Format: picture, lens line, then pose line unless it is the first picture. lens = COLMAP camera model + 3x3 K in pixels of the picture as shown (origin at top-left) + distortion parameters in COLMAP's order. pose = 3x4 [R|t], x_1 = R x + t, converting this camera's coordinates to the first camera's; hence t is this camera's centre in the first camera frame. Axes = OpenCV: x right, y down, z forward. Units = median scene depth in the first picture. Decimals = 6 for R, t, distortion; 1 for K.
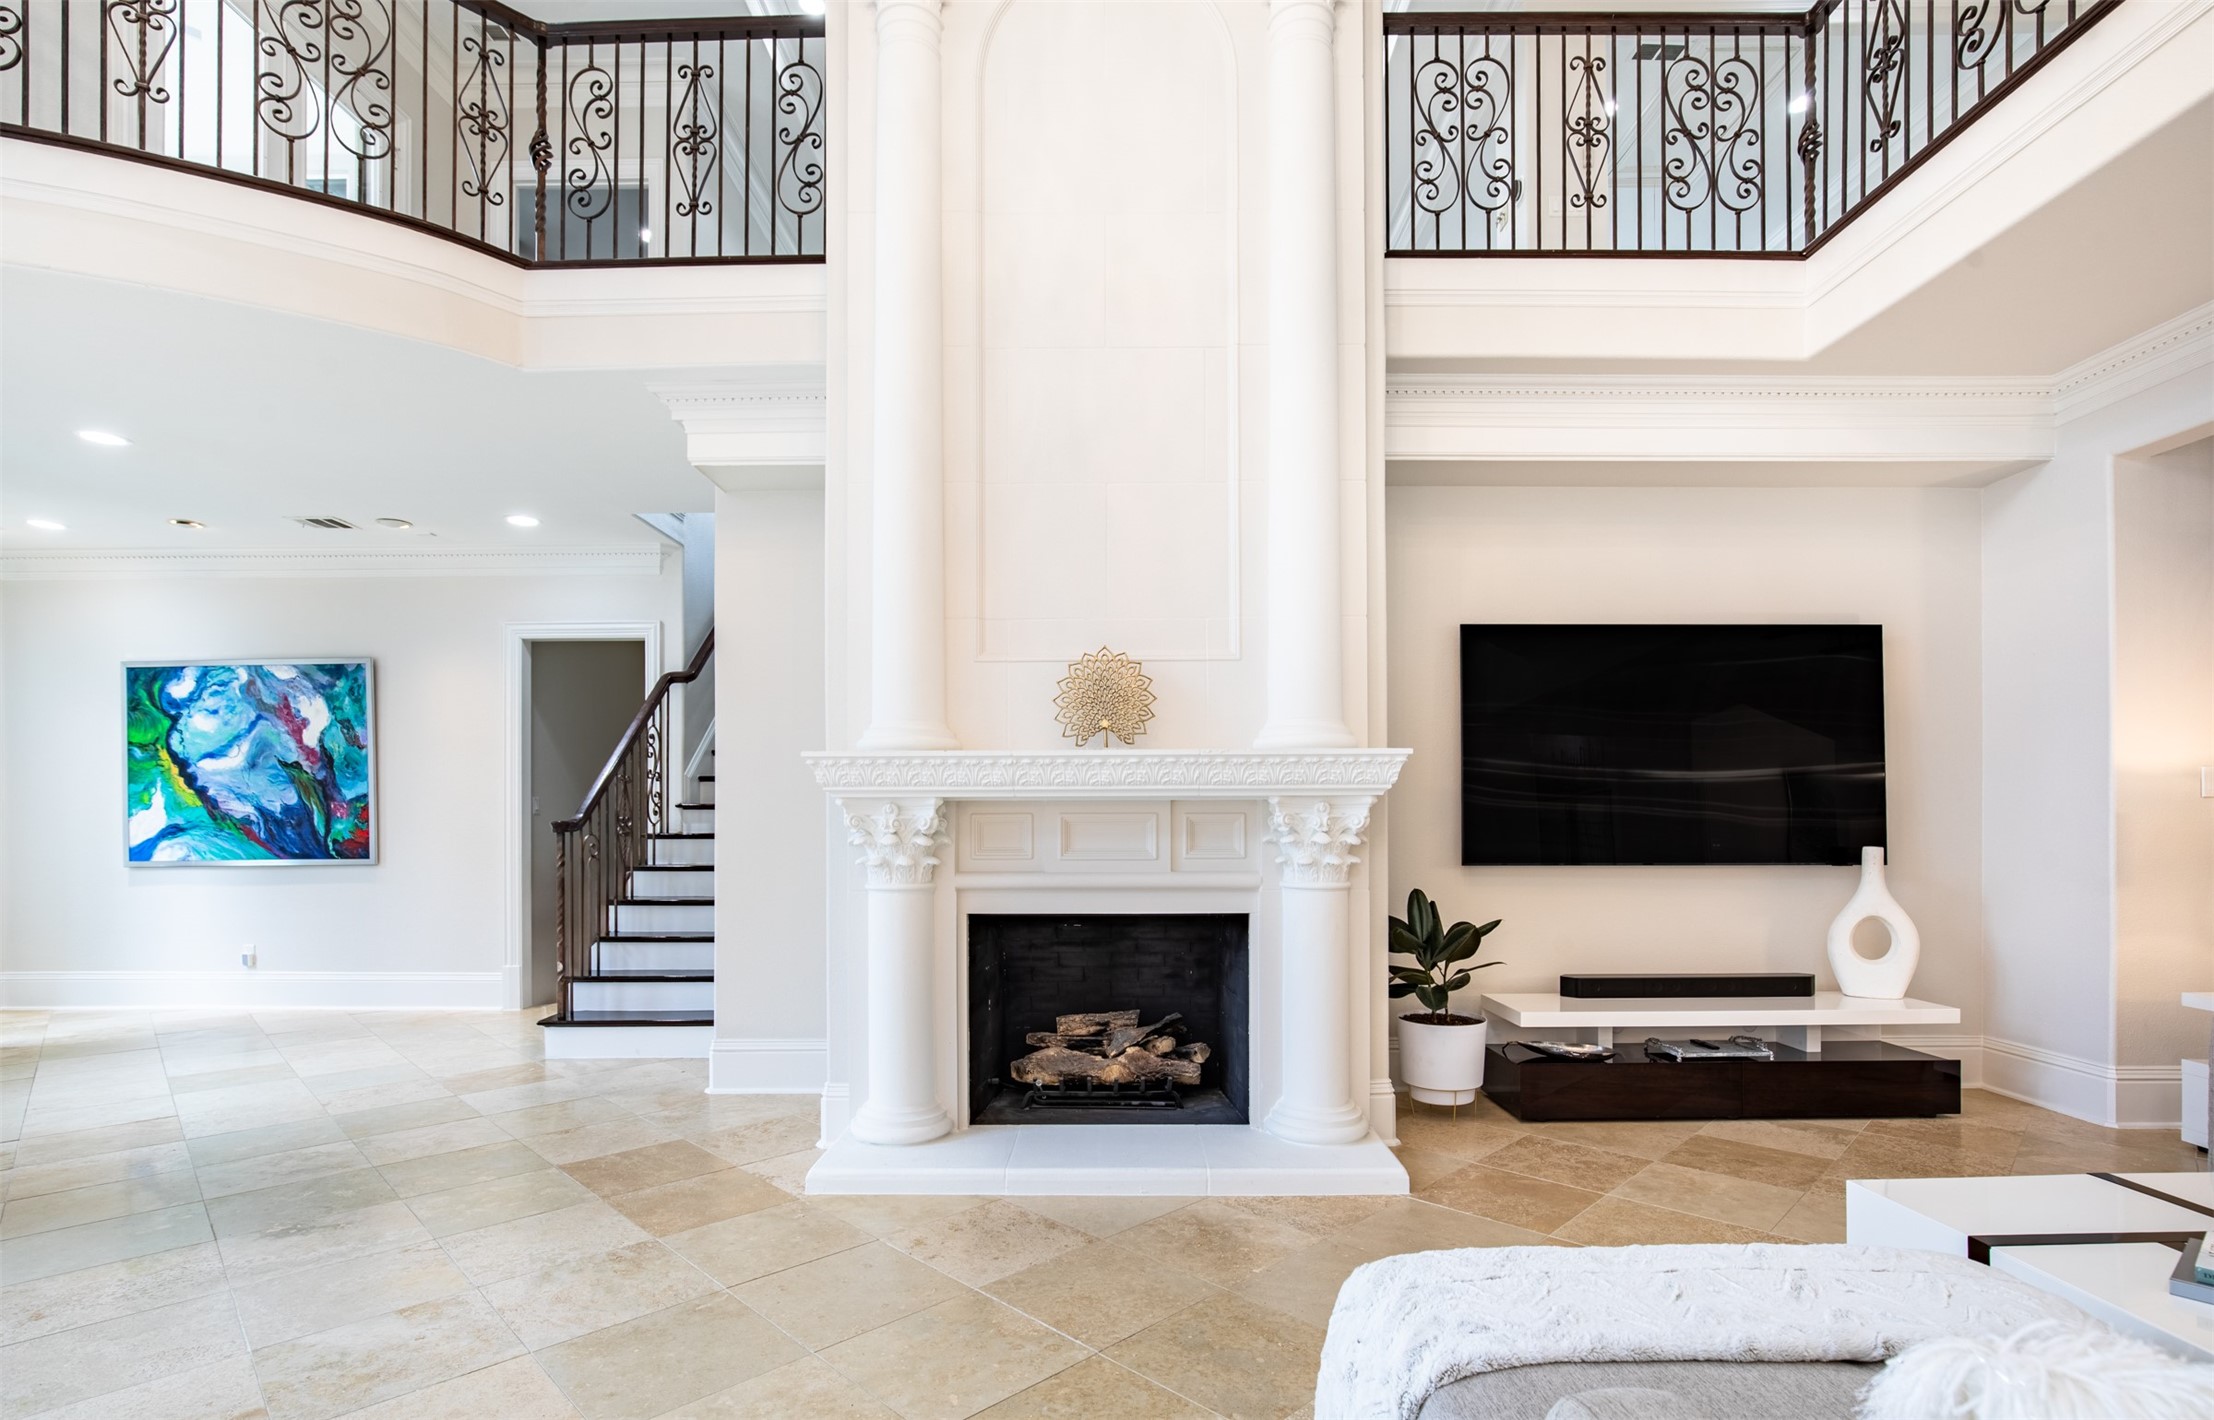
lens RADIAL K [[1013.8, 0, 1109.5], [0, 1013.8, 812.7], [0, 0, 1]] dist [-0.007194, 0.000140]
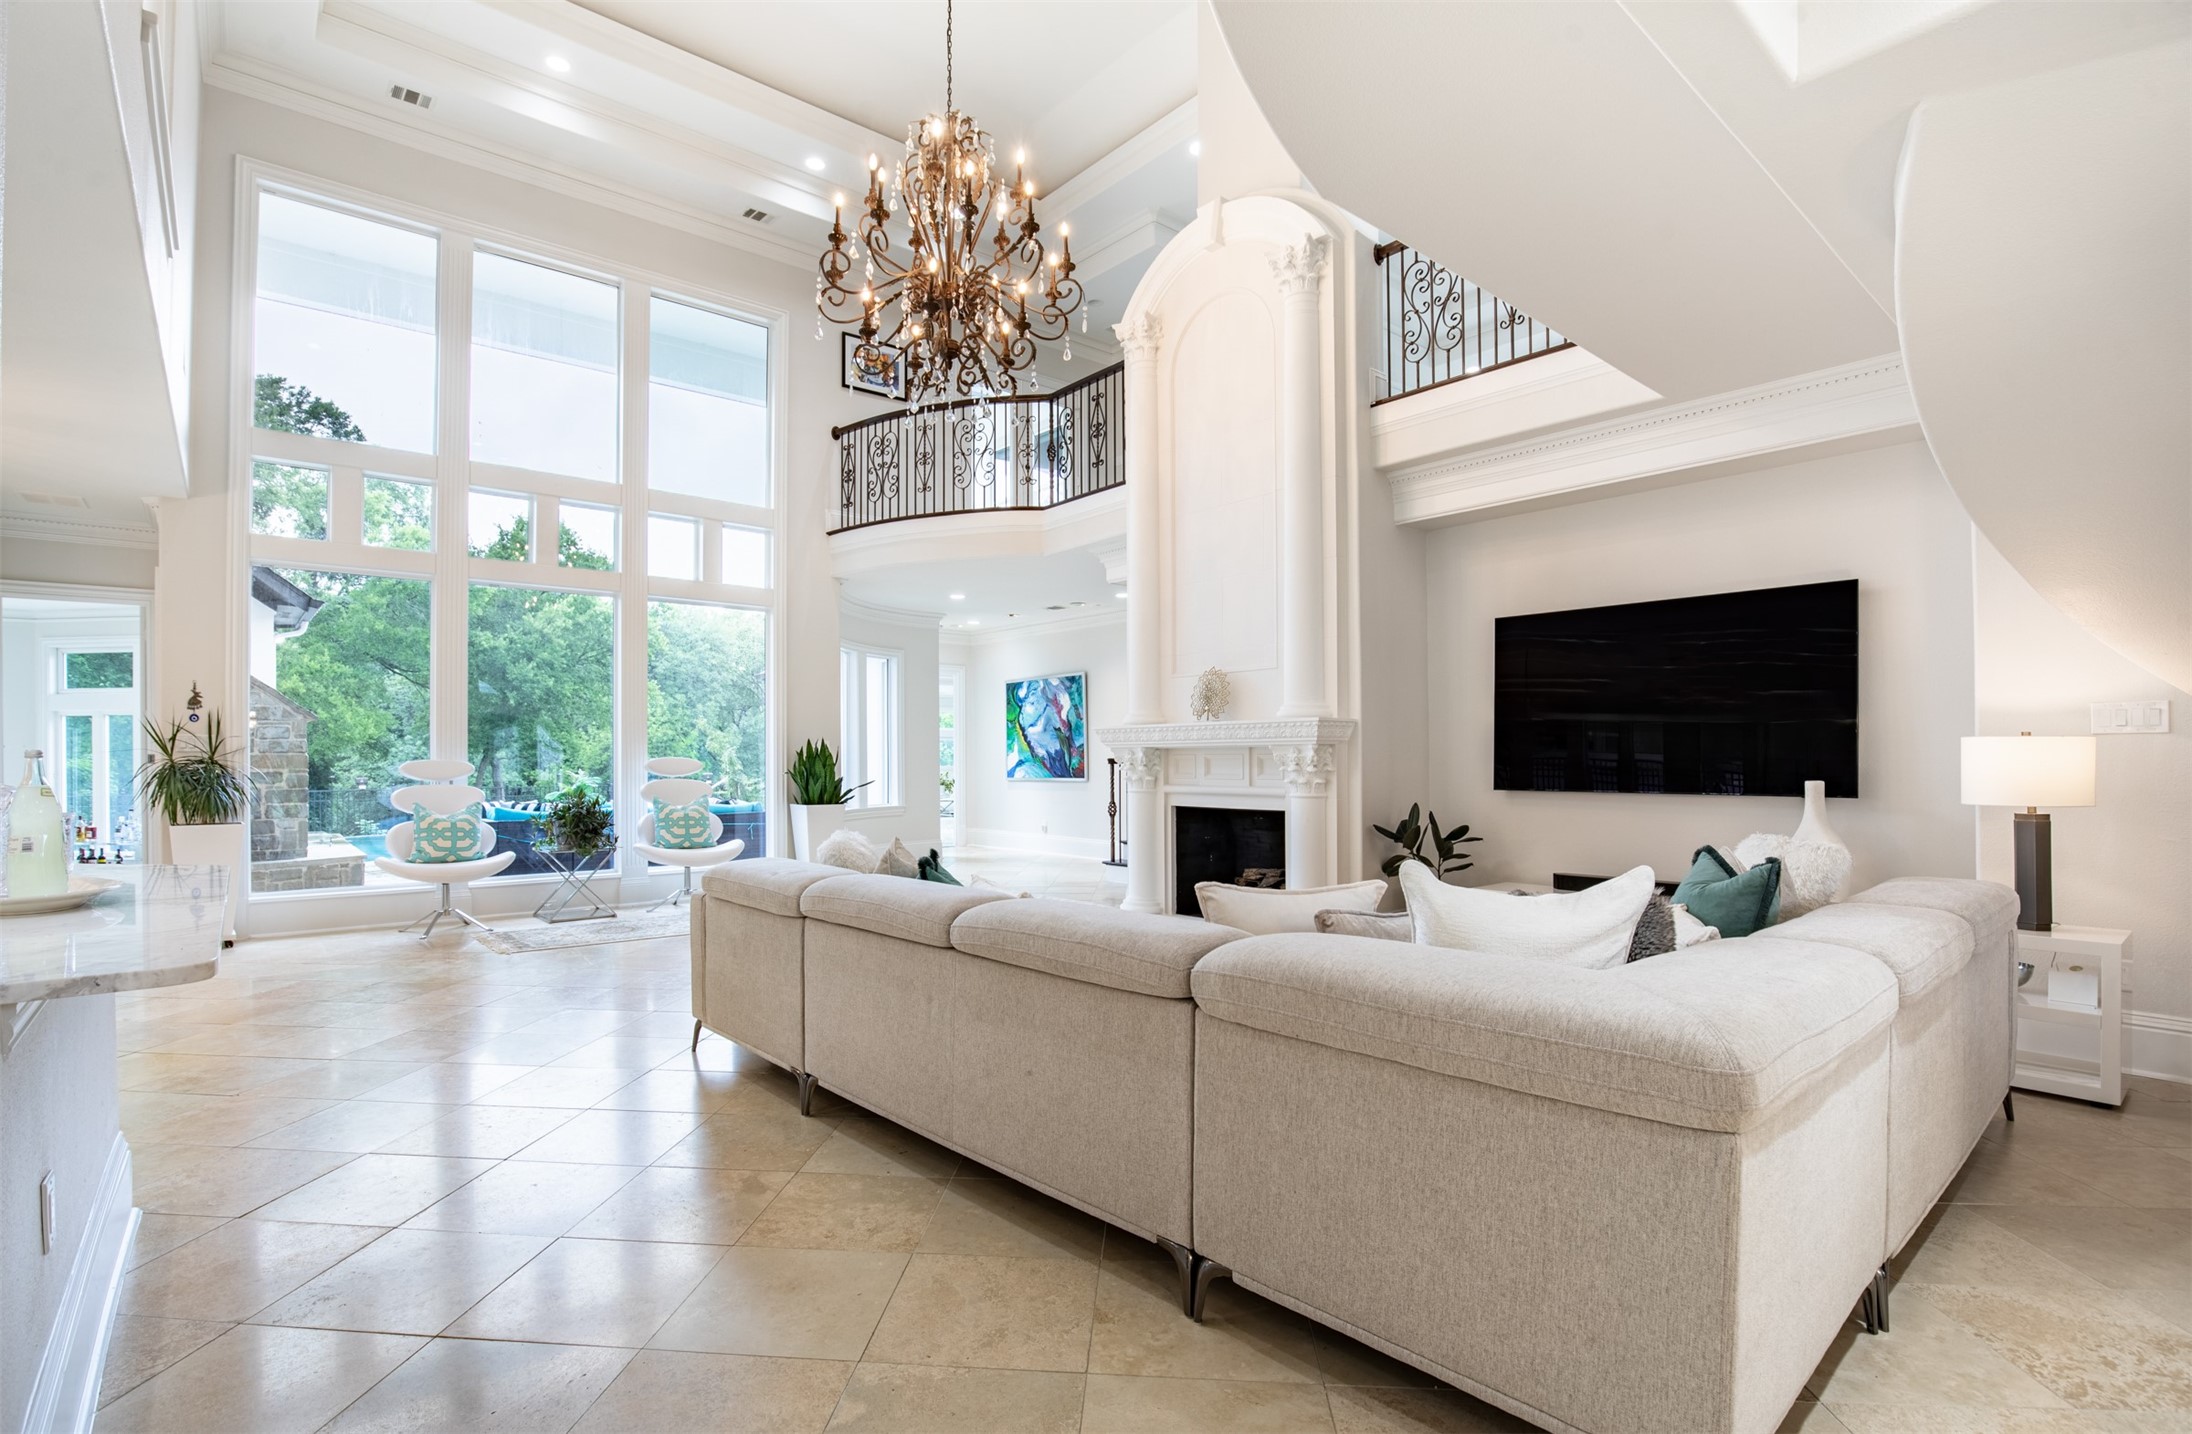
lens RADIAL K [[1034.6, 0, 1093.3], [0, 1034.6, 755.7], [0, 0, 1]] dist [0.000313, -0.000004]
pose [[0.654924, -0.002414, -0.755691, 1.130773], [0.008479, 0.999955, 0.004154, -0.006302], [0.755647, -0.009128, 0.654915, -0.385985]]
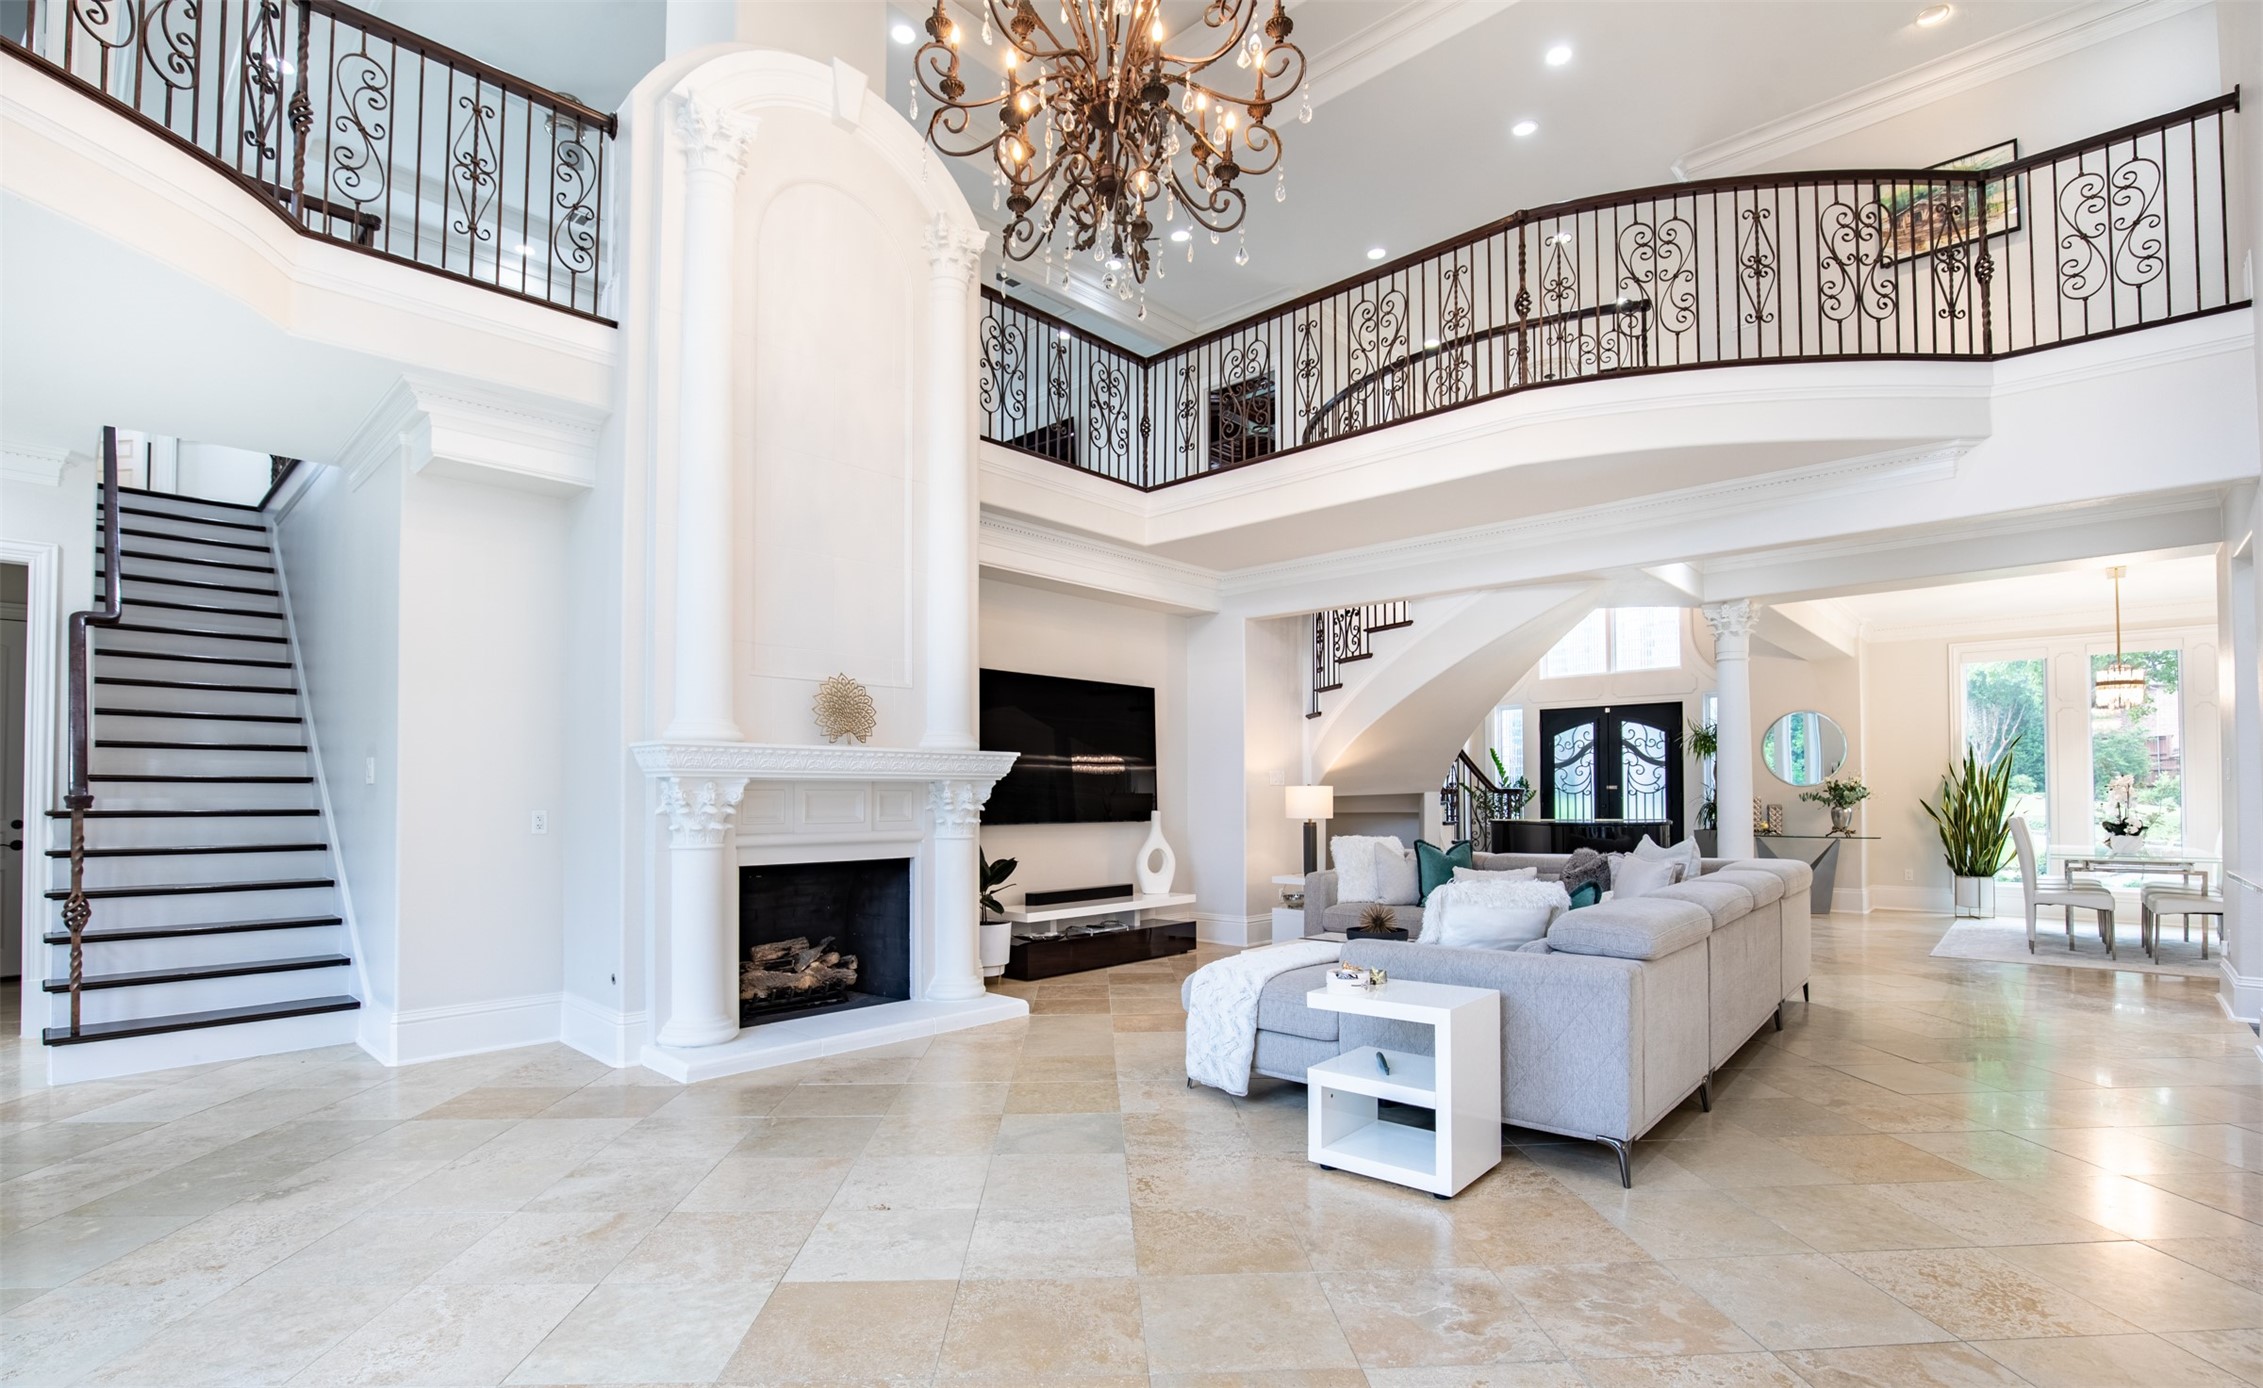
lens RADIAL K [[1020.2, 0, 1129.2], [0, 1020.2, 765.3], [0, 0, 1]] dist [0.000037, 0.000075]
pose [[0.679558, 0.024264, 0.733220, -0.686964], [-0.006687, 0.999616, -0.026881, 0.000927], [-0.733591, 0.013364, 0.679460, -0.239155]]
